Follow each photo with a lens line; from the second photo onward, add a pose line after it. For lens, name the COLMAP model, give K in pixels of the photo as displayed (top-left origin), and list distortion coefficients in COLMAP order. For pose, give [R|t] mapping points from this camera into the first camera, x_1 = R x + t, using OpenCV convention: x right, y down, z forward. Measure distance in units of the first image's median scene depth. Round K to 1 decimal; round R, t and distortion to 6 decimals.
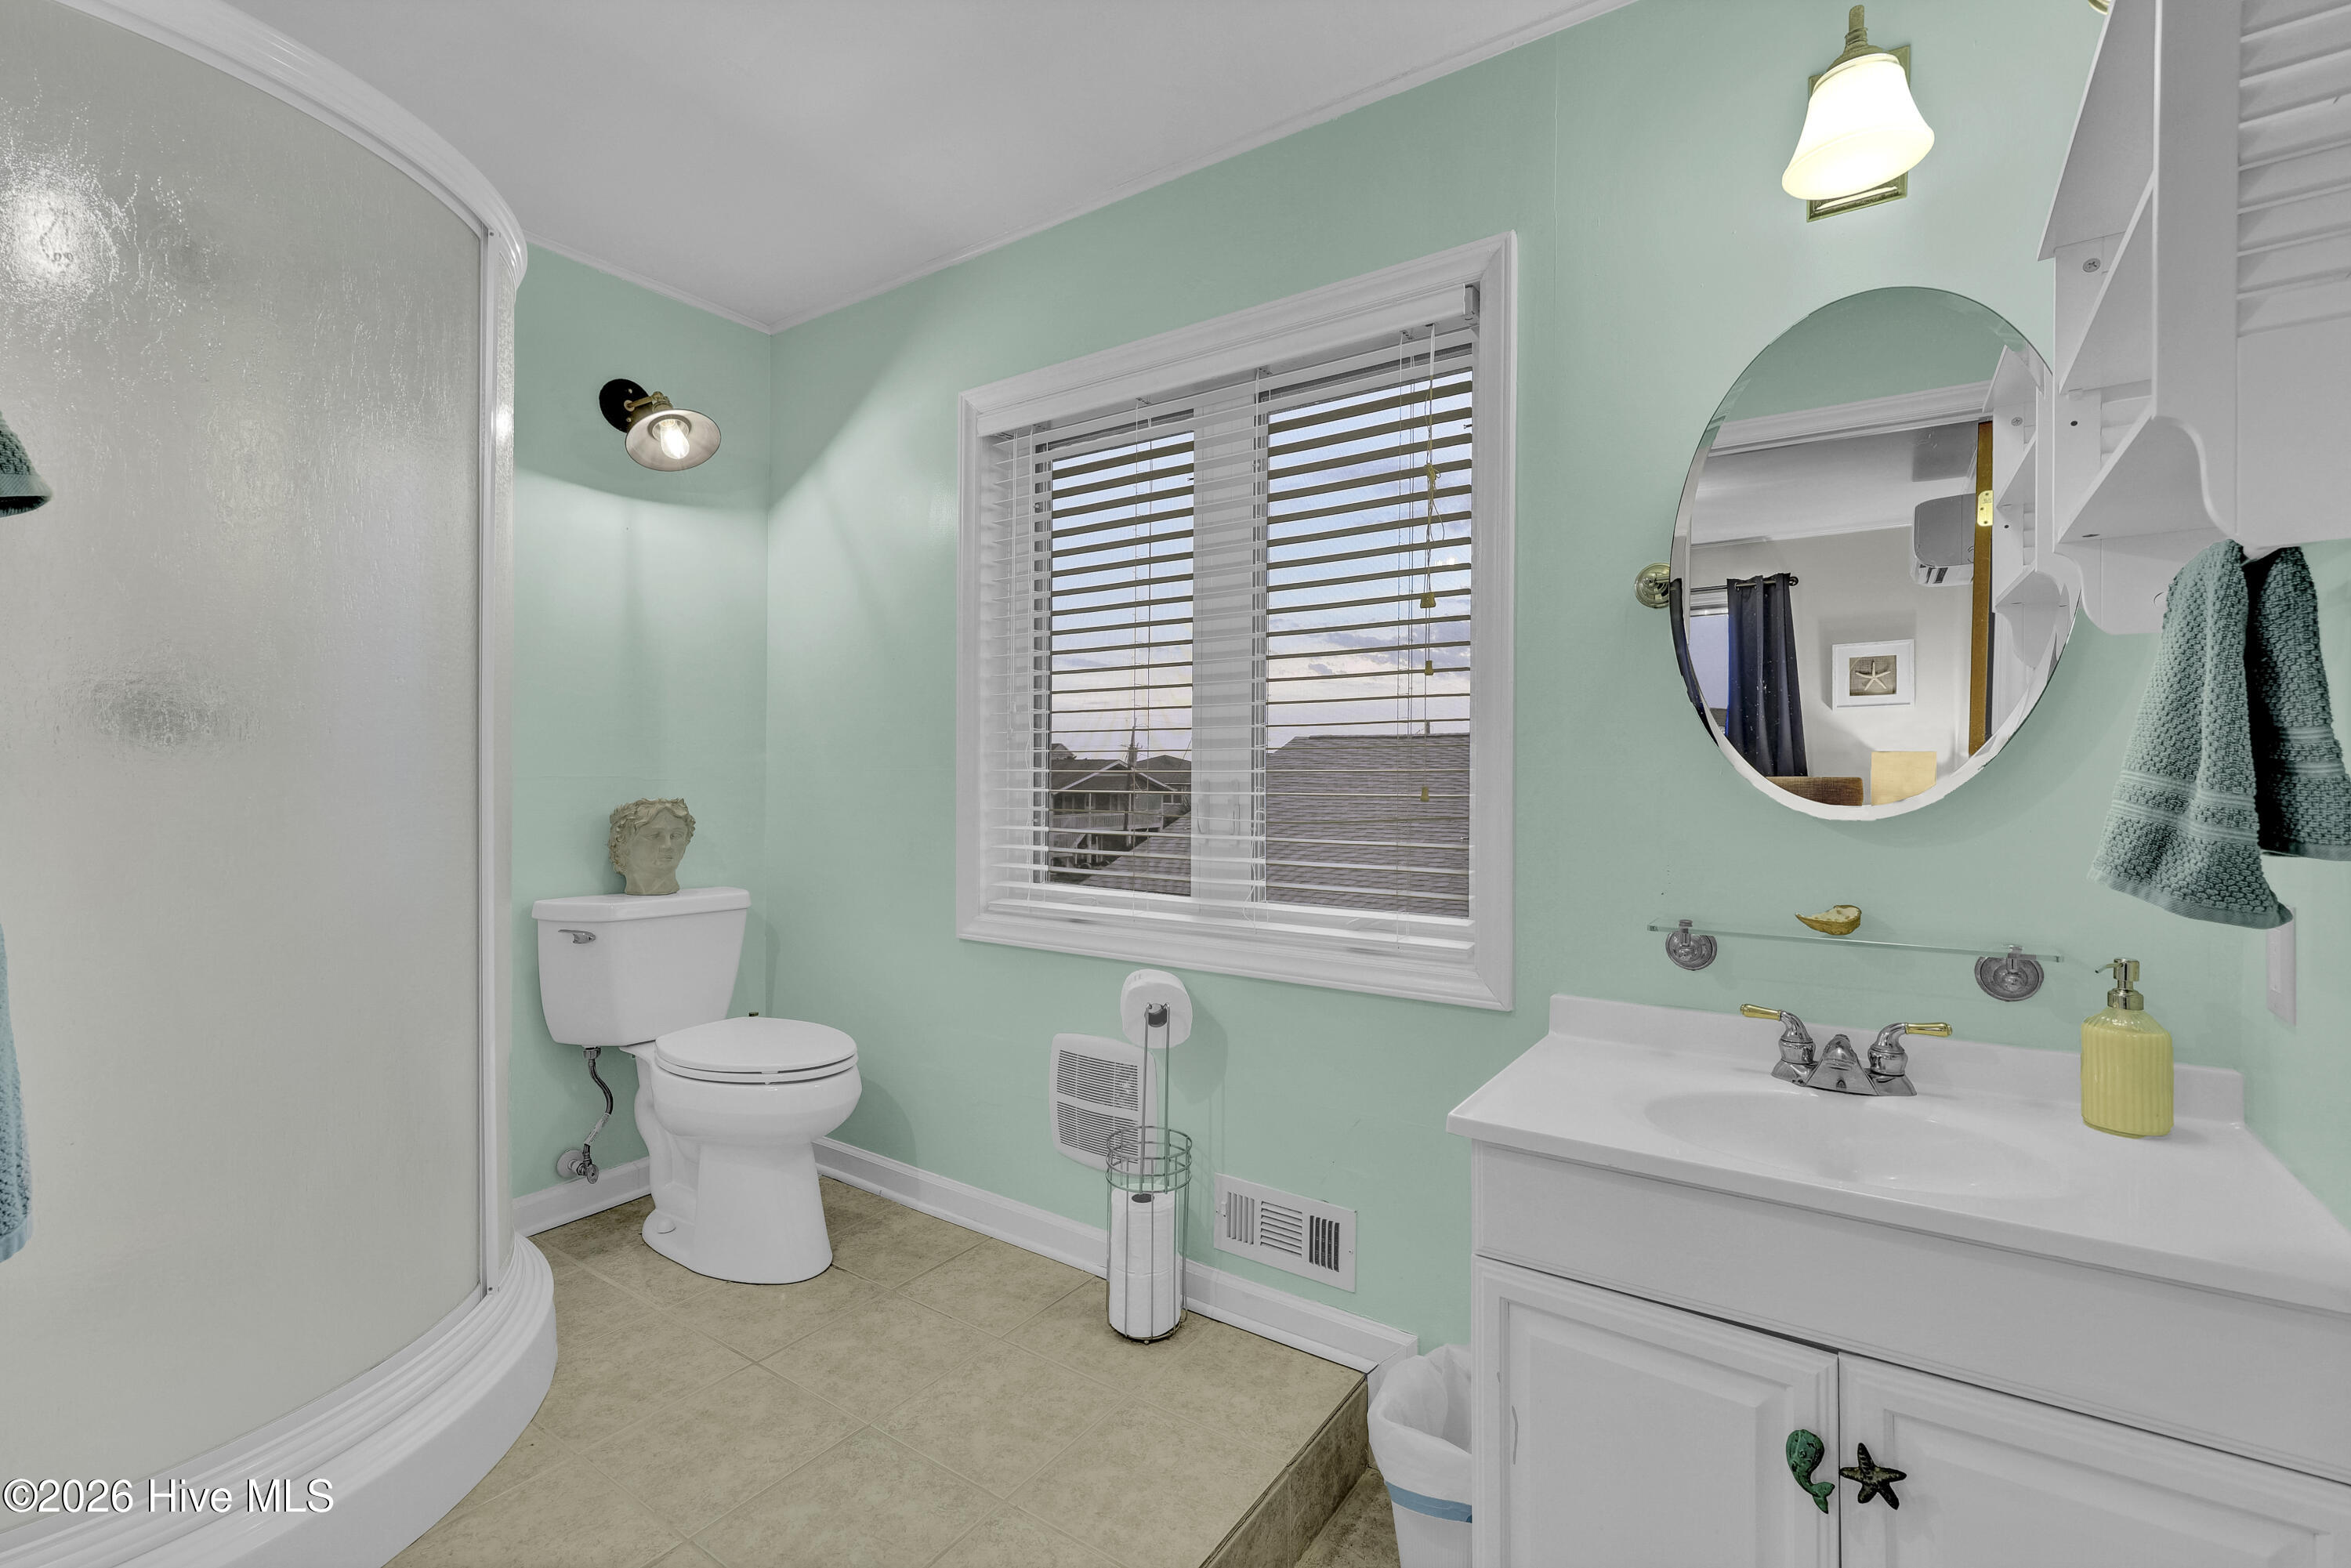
lens RADIAL K [[977.7, 0, 1179.8], [0, 977.7, 779.9], [0, 0, 1]] dist [0.000983, 0.000341]
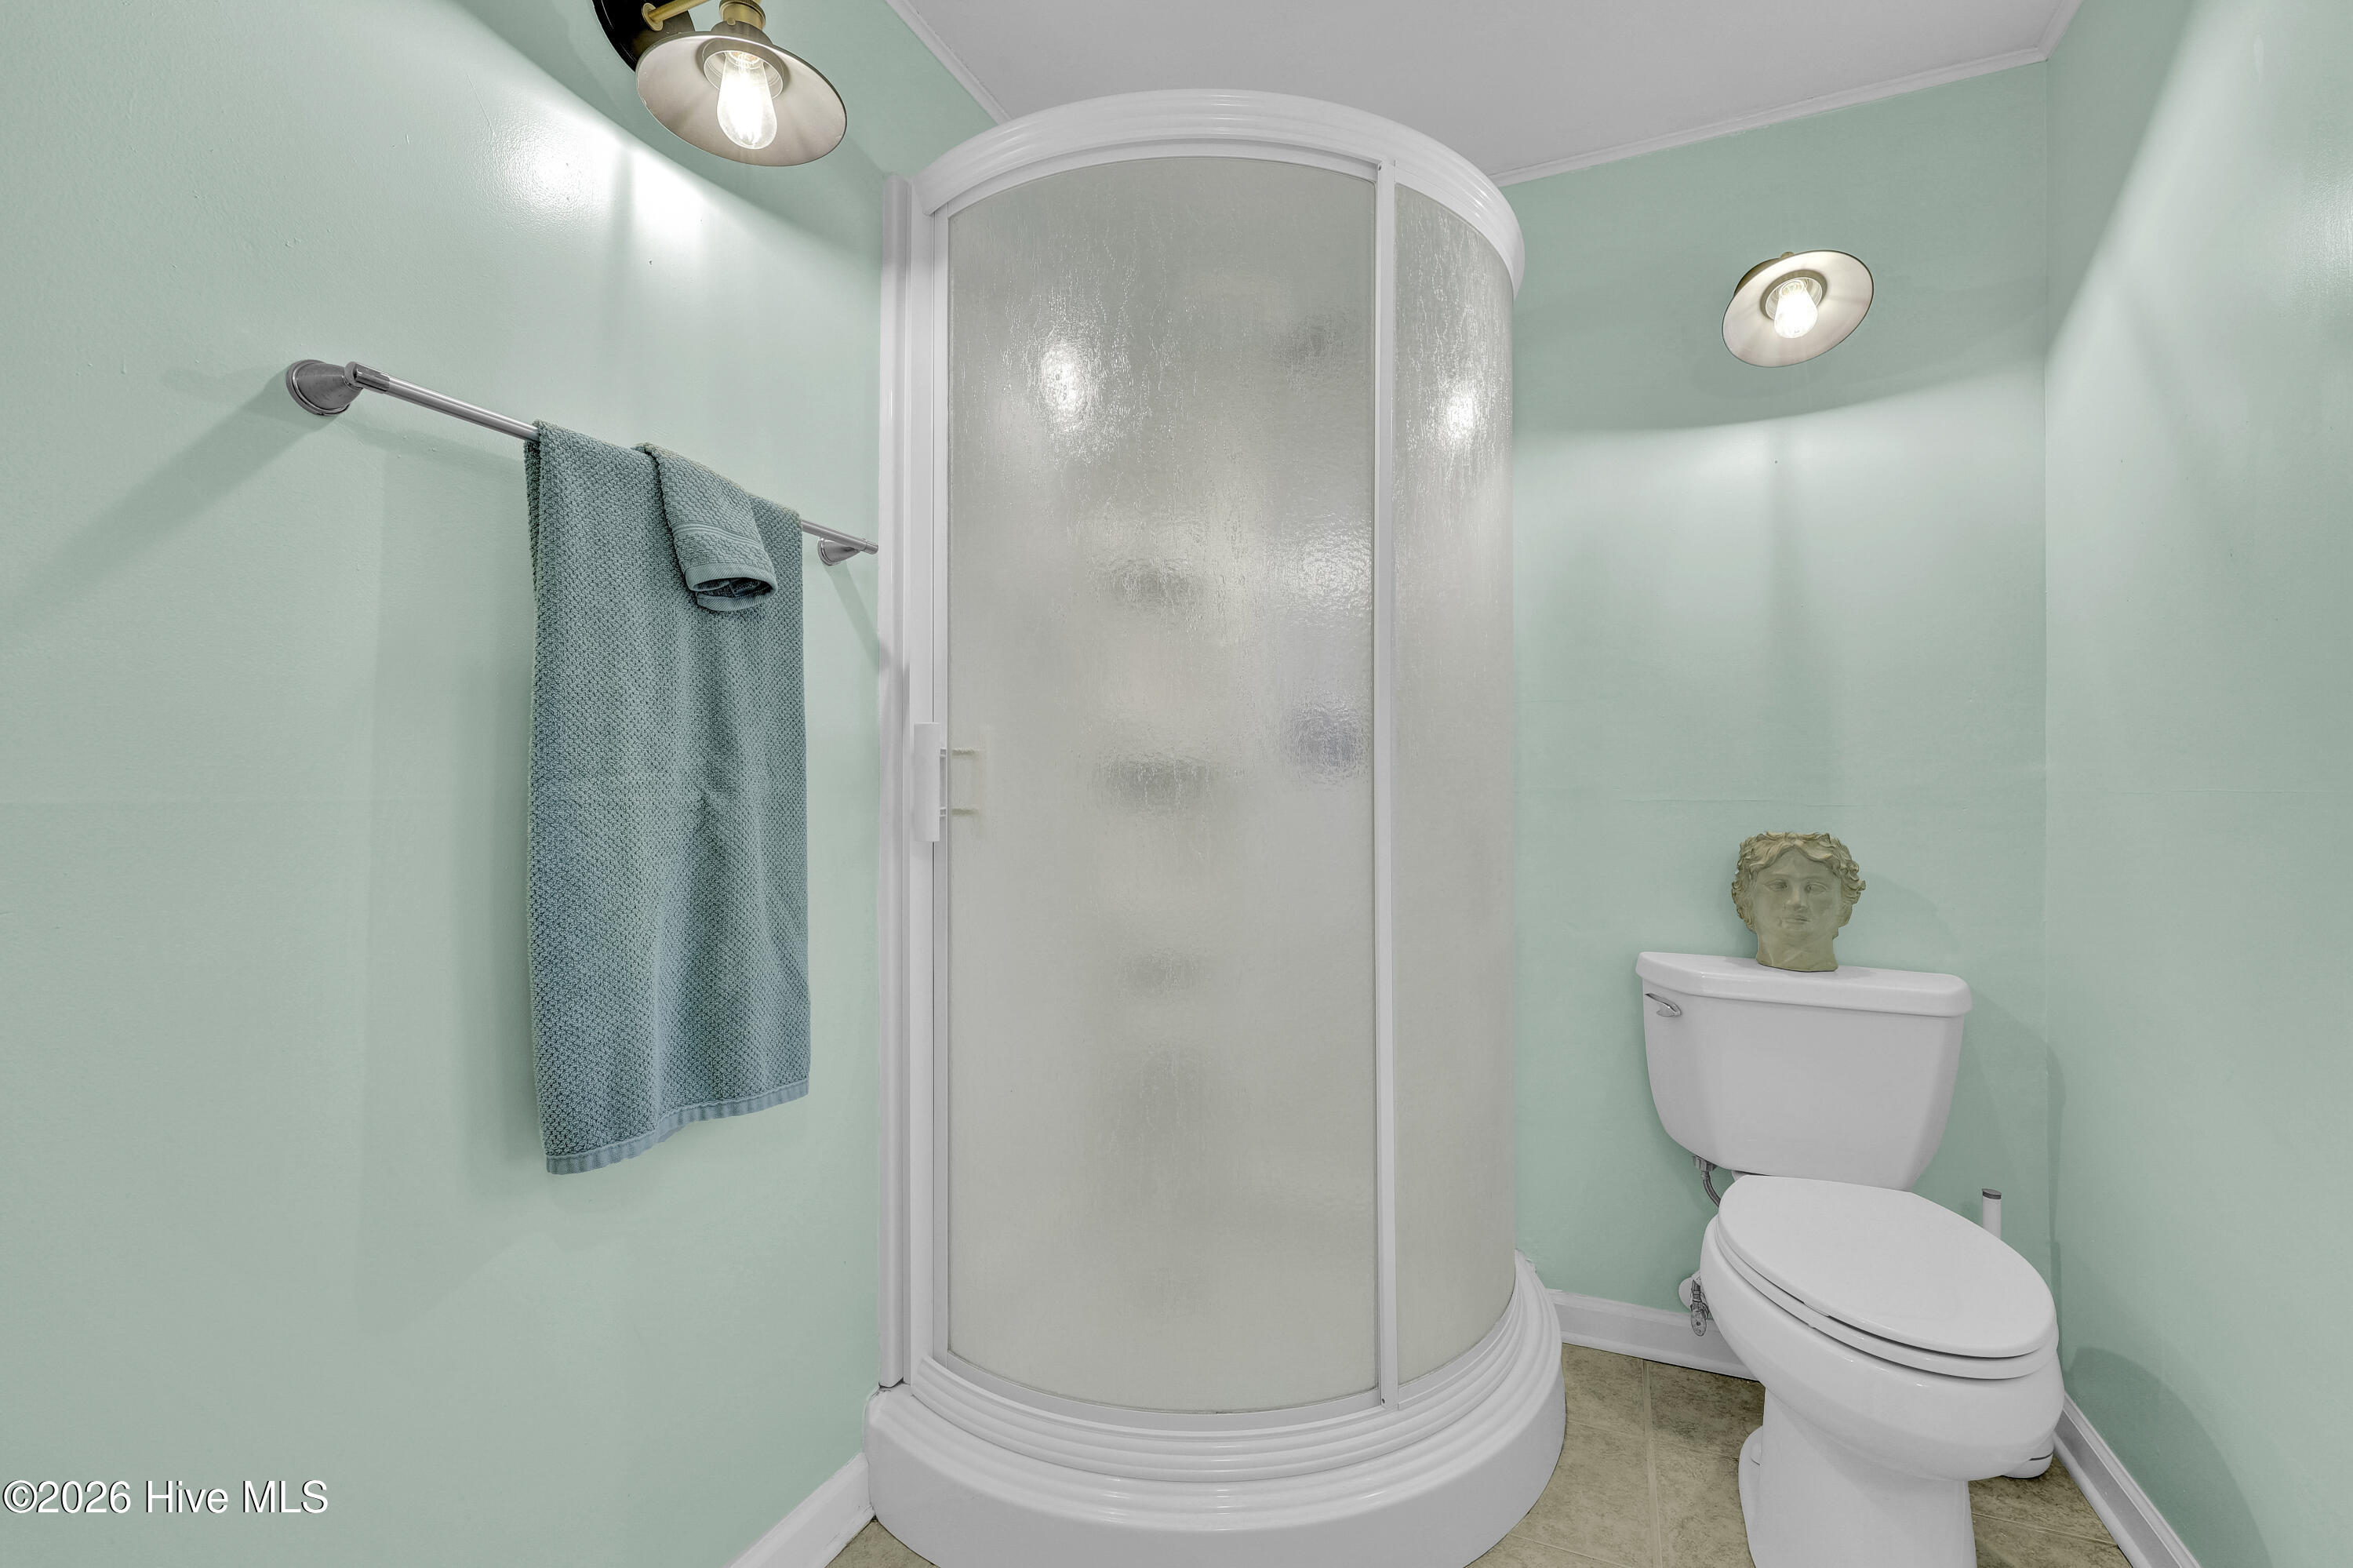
lens RADIAL K [[978.6, 0, 1178.4], [0, 978.6, 803.4], [0, 0, 1]] dist [0.000983, 0.000341]
pose [[0.210753, -0.006738, -0.977516, 0.061181], [-0.000264, 0.999976, -0.006950, 0.003148], [0.977539, 0.001723, 0.210746, 0.422963]]
